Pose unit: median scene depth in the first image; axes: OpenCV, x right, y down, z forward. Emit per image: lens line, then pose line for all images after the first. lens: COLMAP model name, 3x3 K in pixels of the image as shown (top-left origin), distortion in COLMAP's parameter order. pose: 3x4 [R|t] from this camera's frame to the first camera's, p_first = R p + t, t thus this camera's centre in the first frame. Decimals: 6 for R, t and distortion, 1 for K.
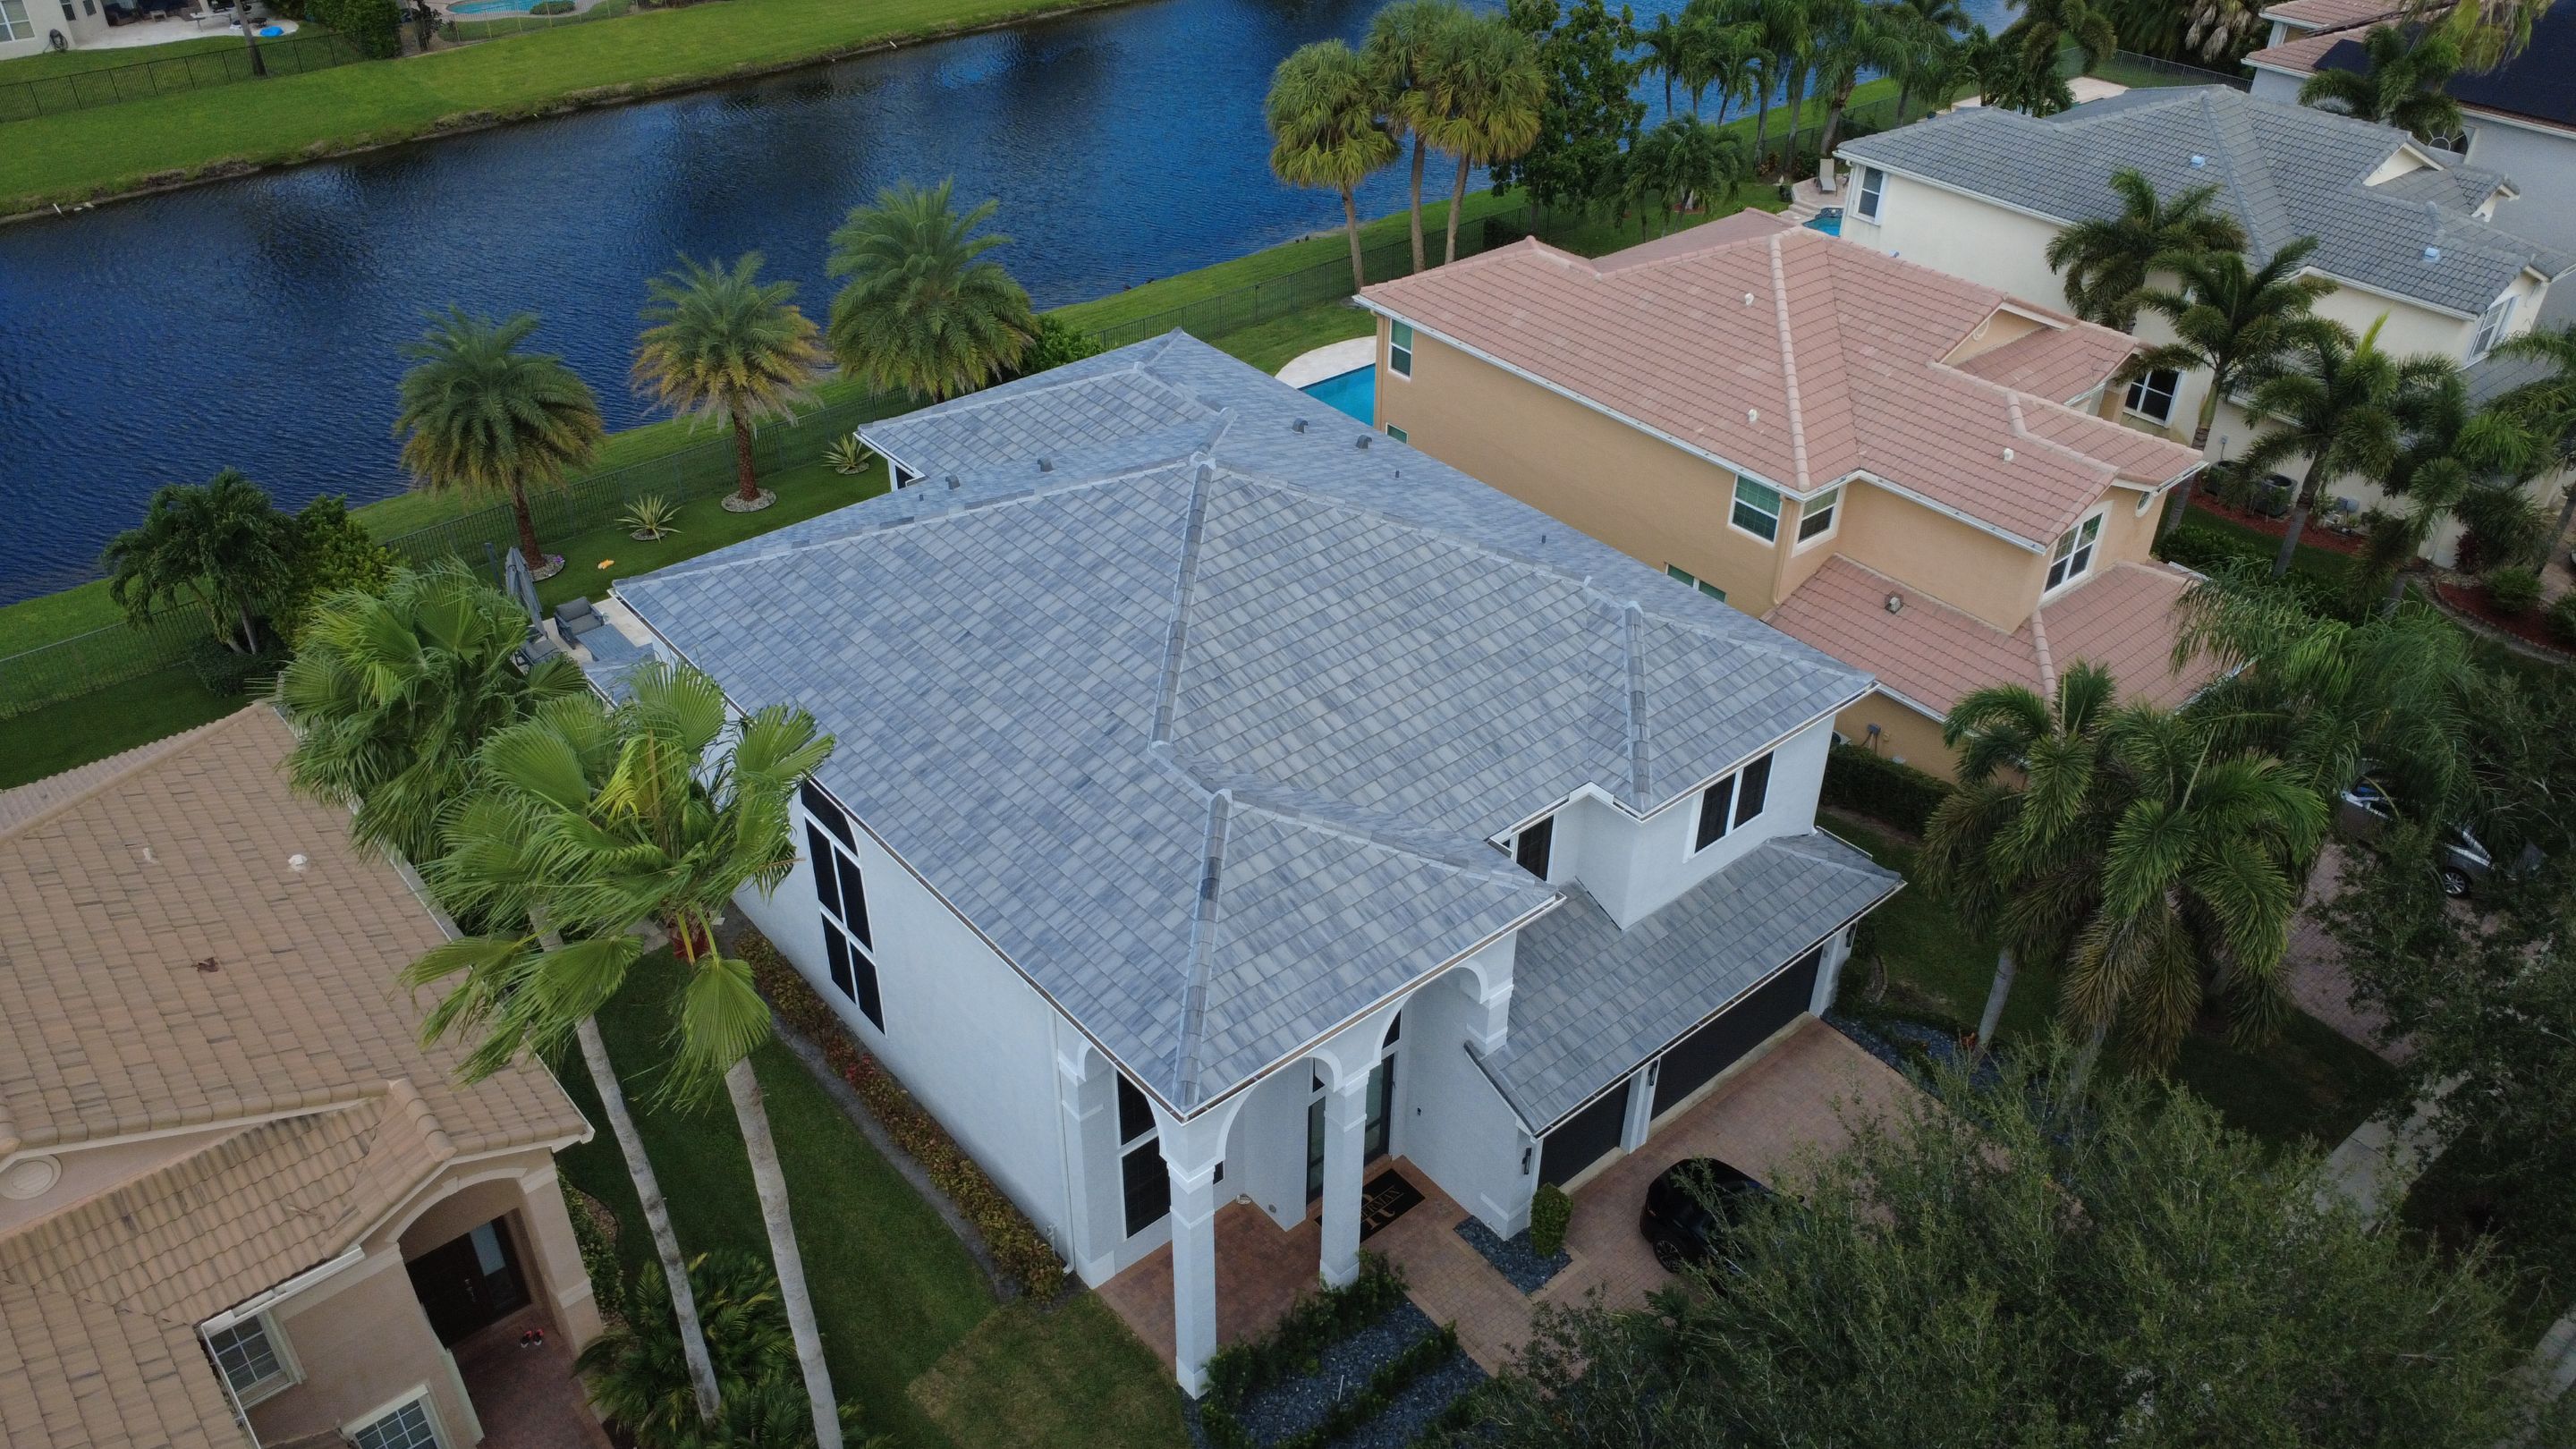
lens RADIAL K [[1889.3, 0, 1288.0], [0, 1889.3, 724.5], [0, 0, 1]] dist [0.005795, -0.003314]
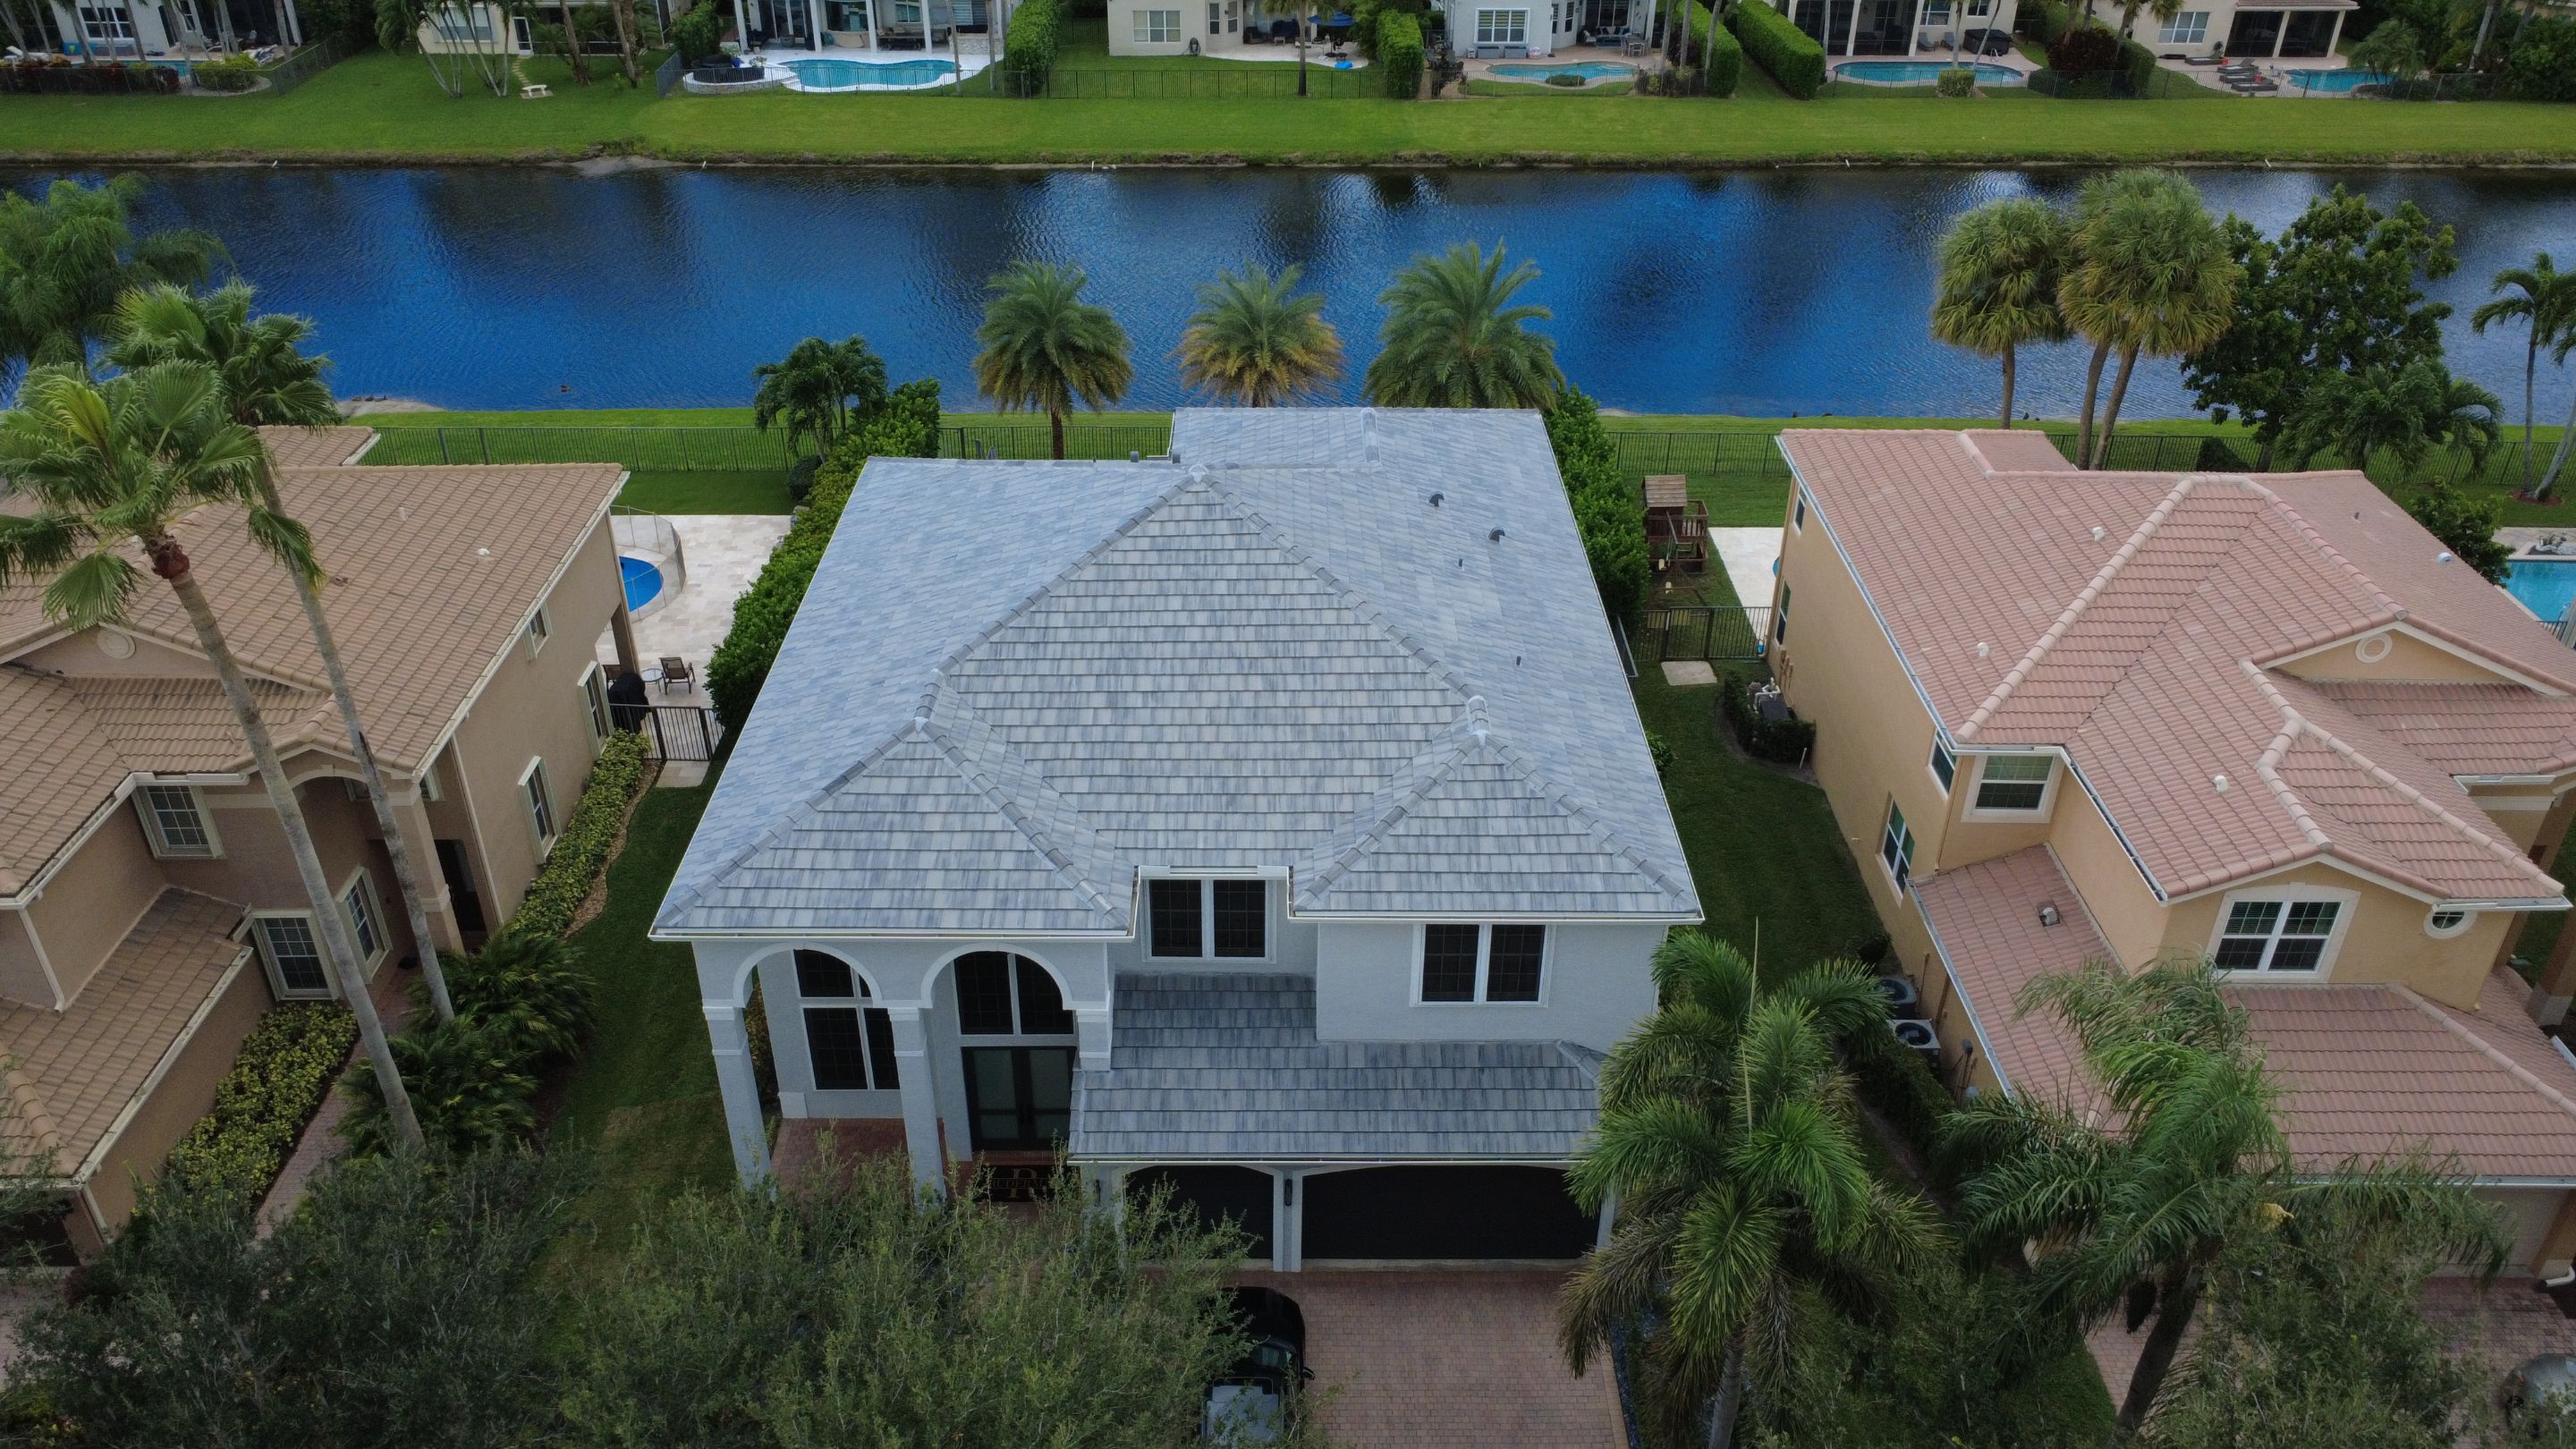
lens RADIAL K [[1887.5, 0, 1288.0], [0, 1887.5, 724.5], [0, 0, 1]] dist [0.001761, 0.005625]
pose [[0.765120, 0.329056, -0.553457, 0.480878], [-0.362325, 0.930579, 0.052382, -0.063126], [0.532271, 0.160453, 0.831229, 0.130646]]
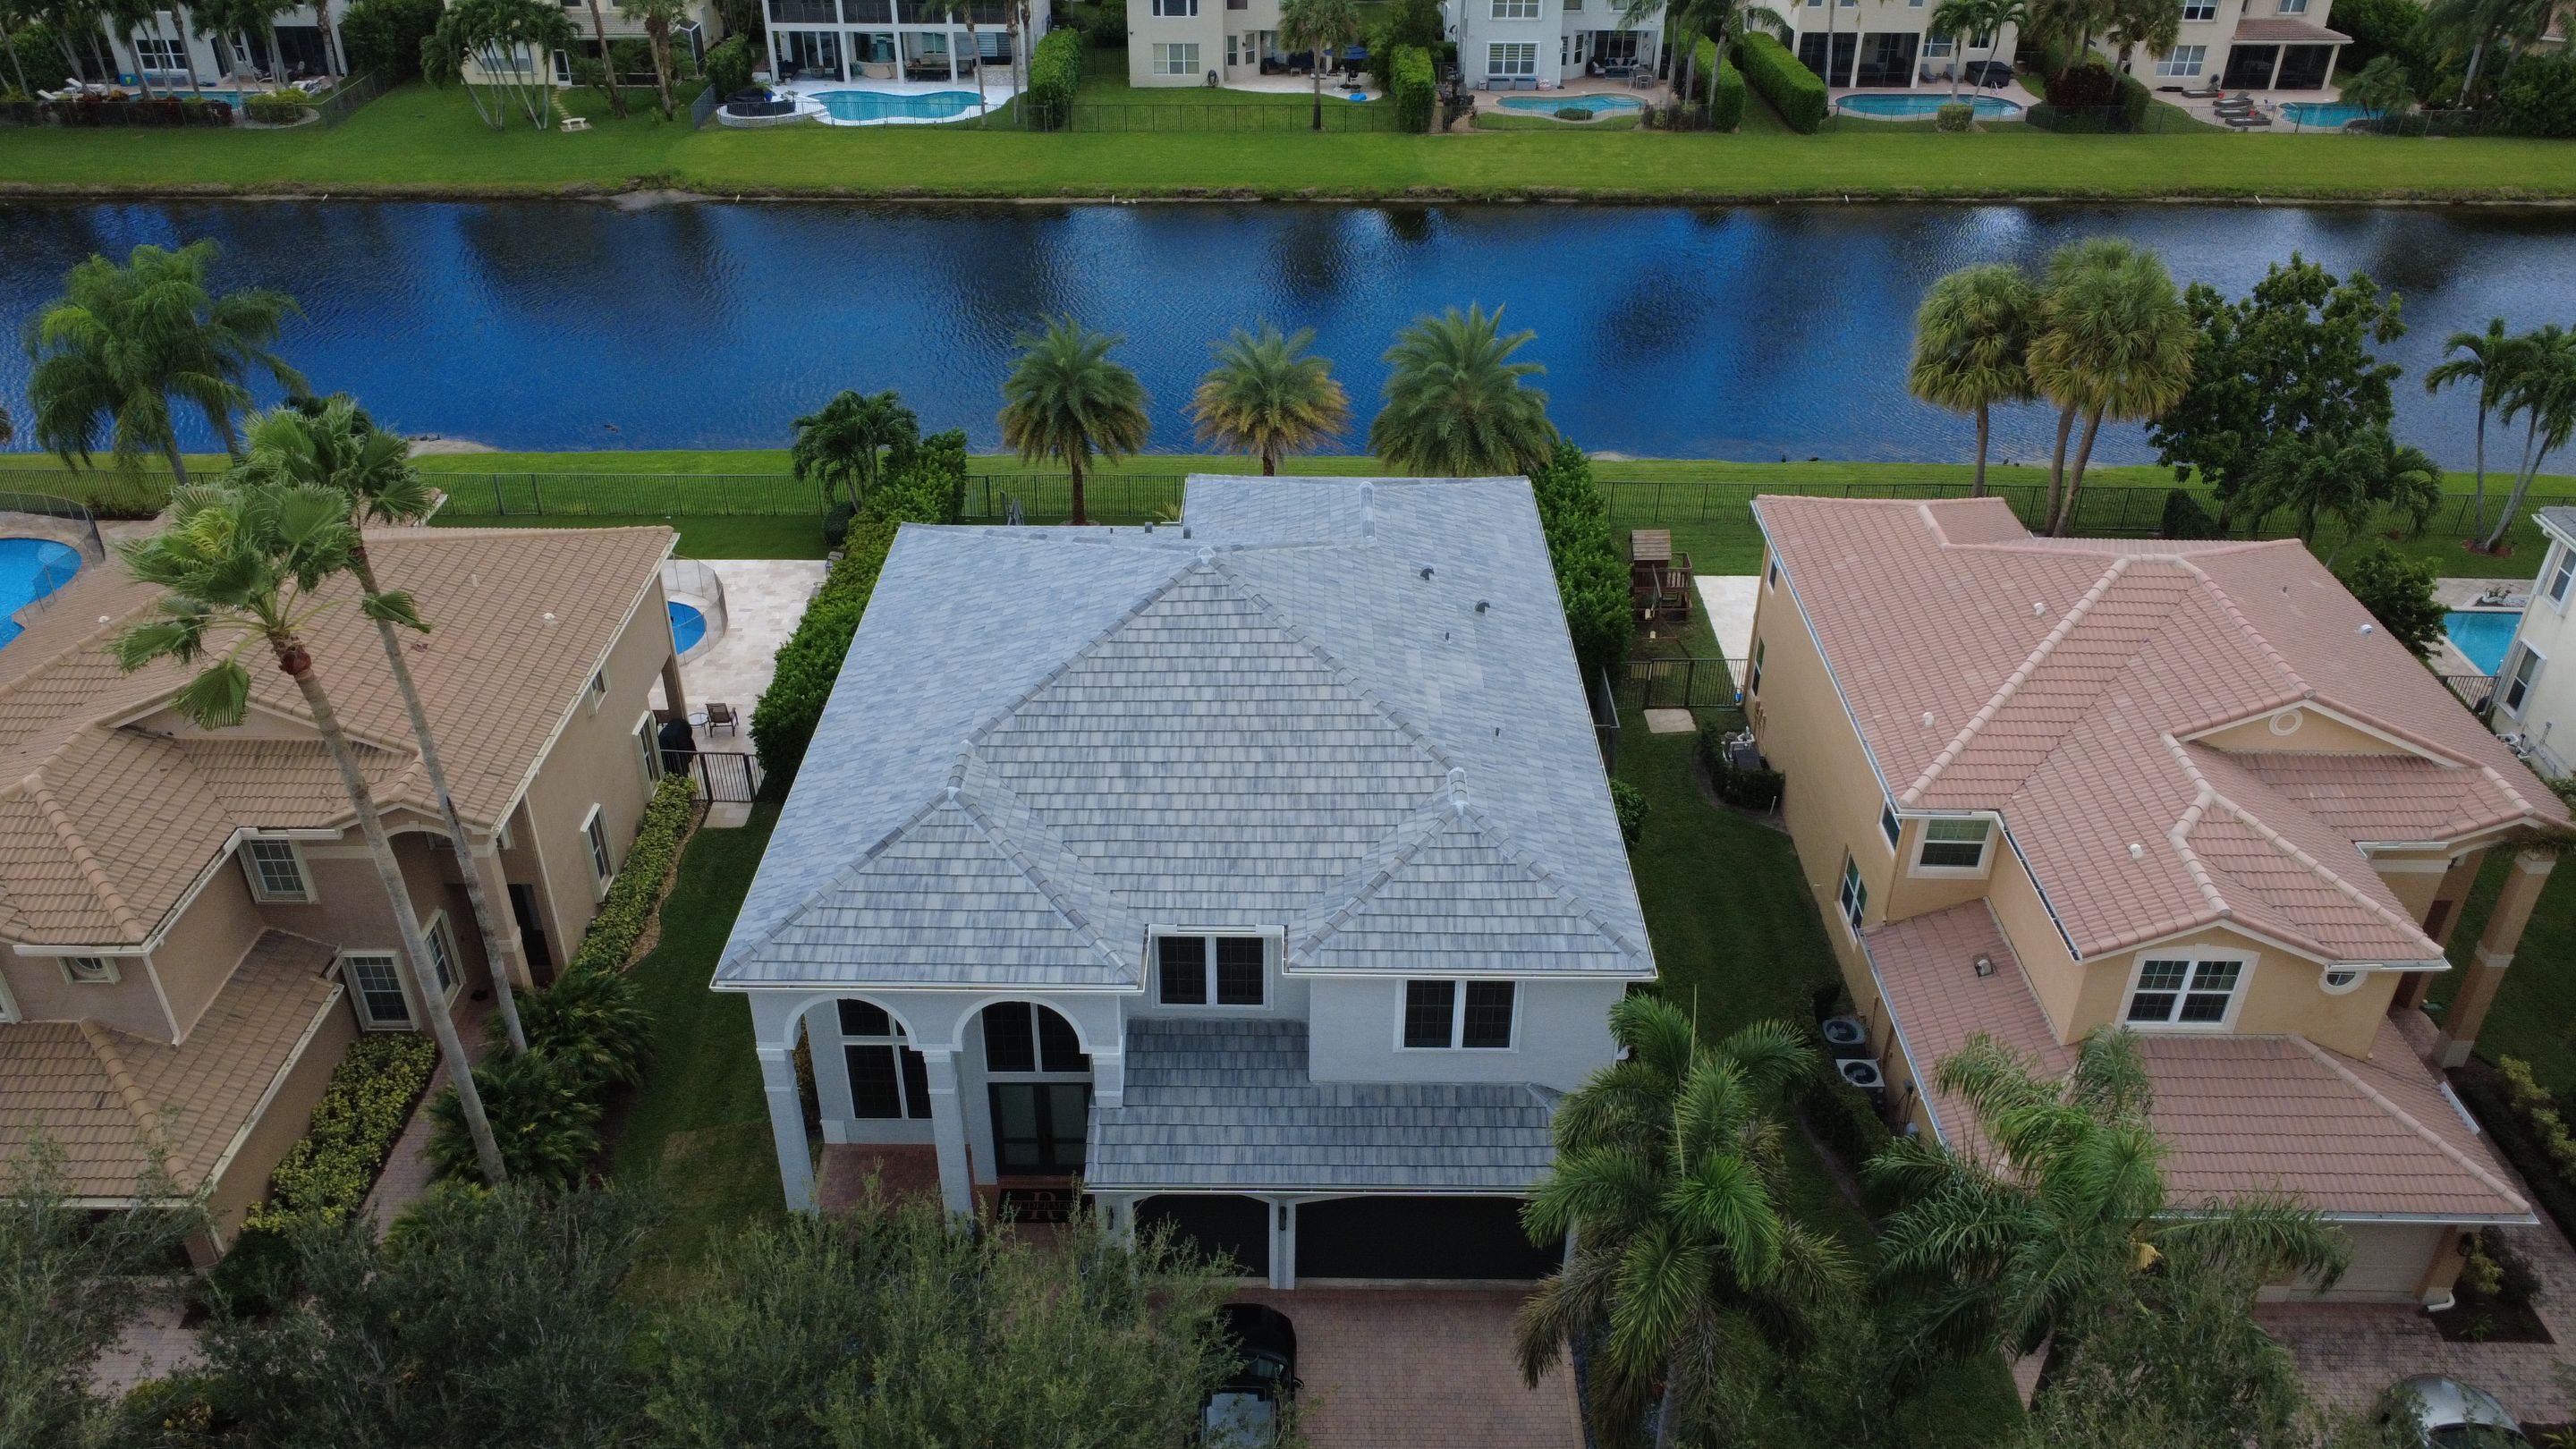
lens RADIAL K [[1889.3, 0, 1288.0], [0, 1889.3, 724.5], [0, 0, 1]] dist [0.005795, -0.003314]
pose [[0.757761, 0.336008, -0.559371, 0.518615], [-0.366390, 0.928436, 0.061365, -0.102289], [0.539959, 0.158448, 0.826643, 0.067309]]
